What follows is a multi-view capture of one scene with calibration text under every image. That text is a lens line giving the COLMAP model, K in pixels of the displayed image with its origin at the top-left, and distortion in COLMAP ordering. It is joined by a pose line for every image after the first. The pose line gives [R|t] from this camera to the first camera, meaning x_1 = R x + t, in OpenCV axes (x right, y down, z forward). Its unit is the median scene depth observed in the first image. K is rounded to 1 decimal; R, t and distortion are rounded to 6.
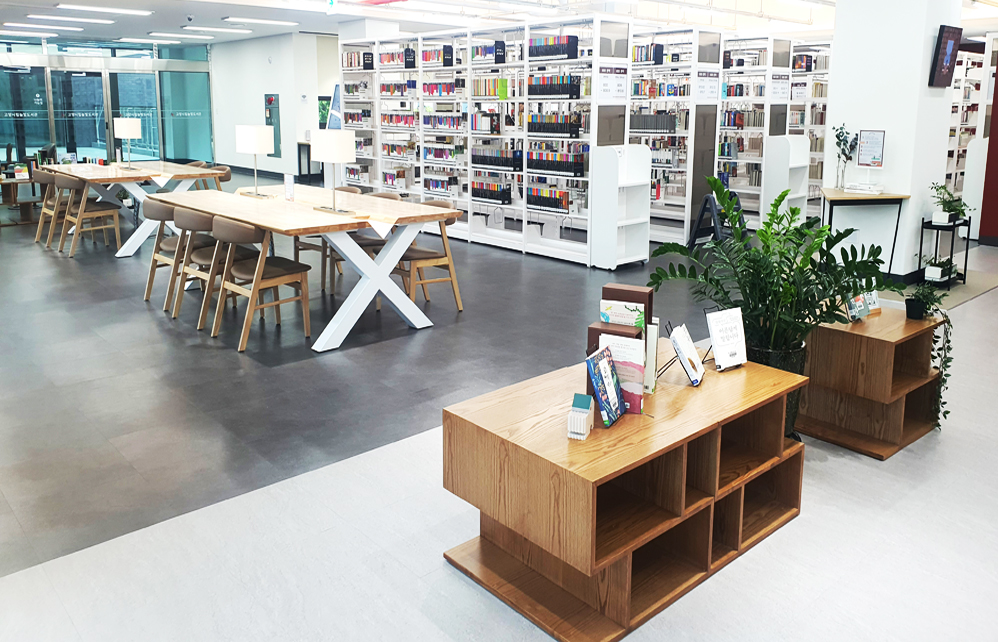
lens RADIAL K [[767.6, 0, 499.0], [0, 767.6, 321.0], [0, 0, 1]] dist [0.001732, -0.093691]
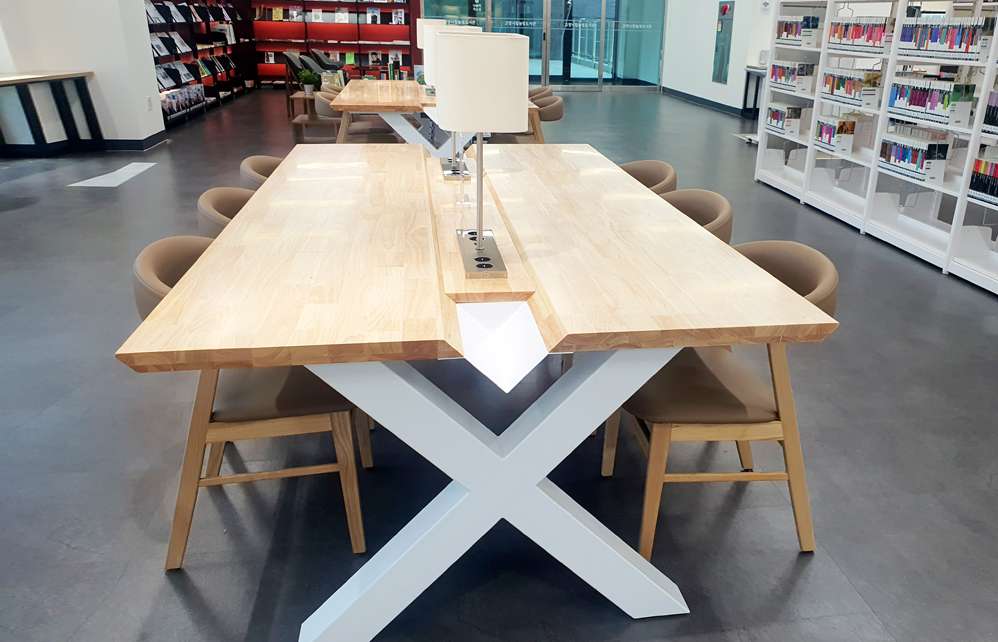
lens RADIAL K [[781.1, 0, 500.1], [0, 781.1, 284.7], [0, 0, 1]] dist [0.006977, 0.010237]
pose [[0.817786, 0.193368, -0.542066, 0.003769], [-0.167875, 0.981054, 0.096702, -0.096926], [0.550495, 0.011918, 0.834754, 0.396621]]
